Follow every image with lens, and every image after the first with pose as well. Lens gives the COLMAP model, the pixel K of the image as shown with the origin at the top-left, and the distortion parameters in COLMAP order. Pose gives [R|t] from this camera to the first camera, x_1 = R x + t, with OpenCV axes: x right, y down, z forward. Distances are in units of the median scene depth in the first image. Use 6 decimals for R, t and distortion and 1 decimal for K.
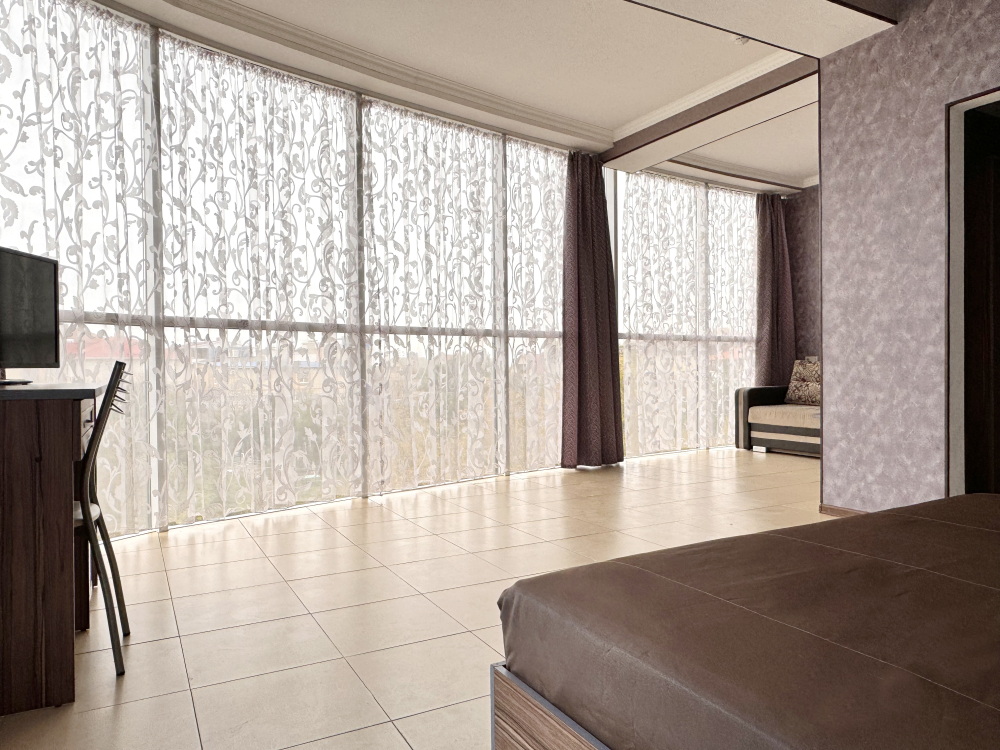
lens RADIAL K [[695.6, 0, 500.0], [0, 695.6, 375.0], [0, 0, 1]] dist [0.003464, 0.000996]
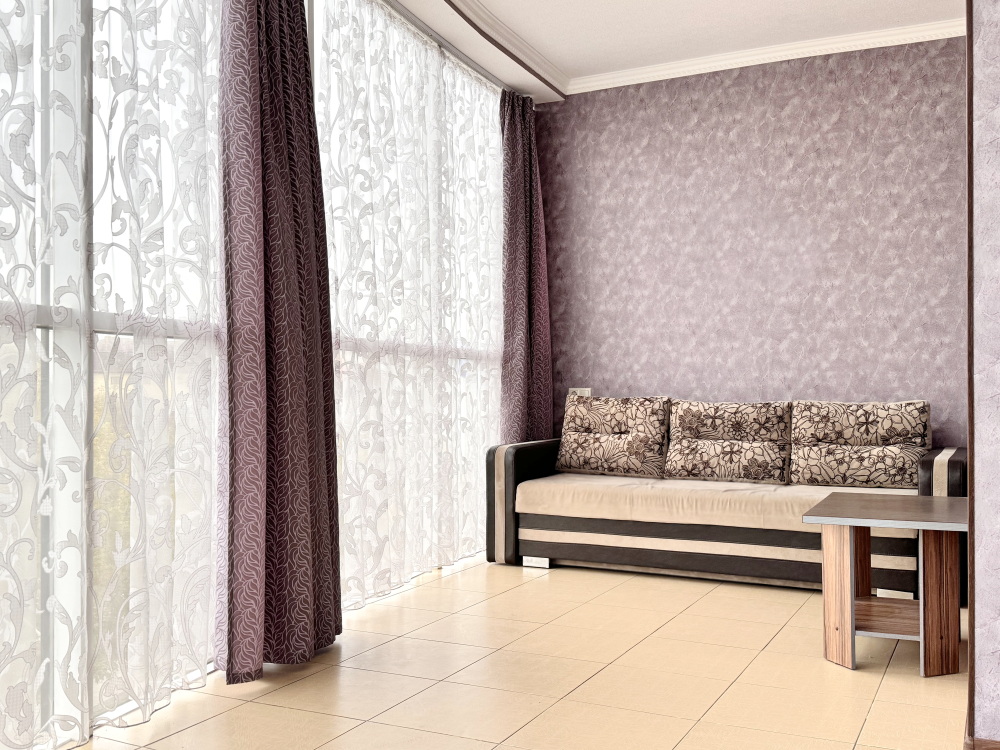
lens RADIAL K [[990.7, 0, 500.0], [0, 990.7, 375.0], [0, 0, 1]] dist [0.260680, -0.521579]
pose [[0.813382, 0.015018, 0.581535, -0.096216], [0.002316, 0.999575, -0.029052, -0.014519], [-0.581725, 0.024977, 0.813002, 0.388800]]
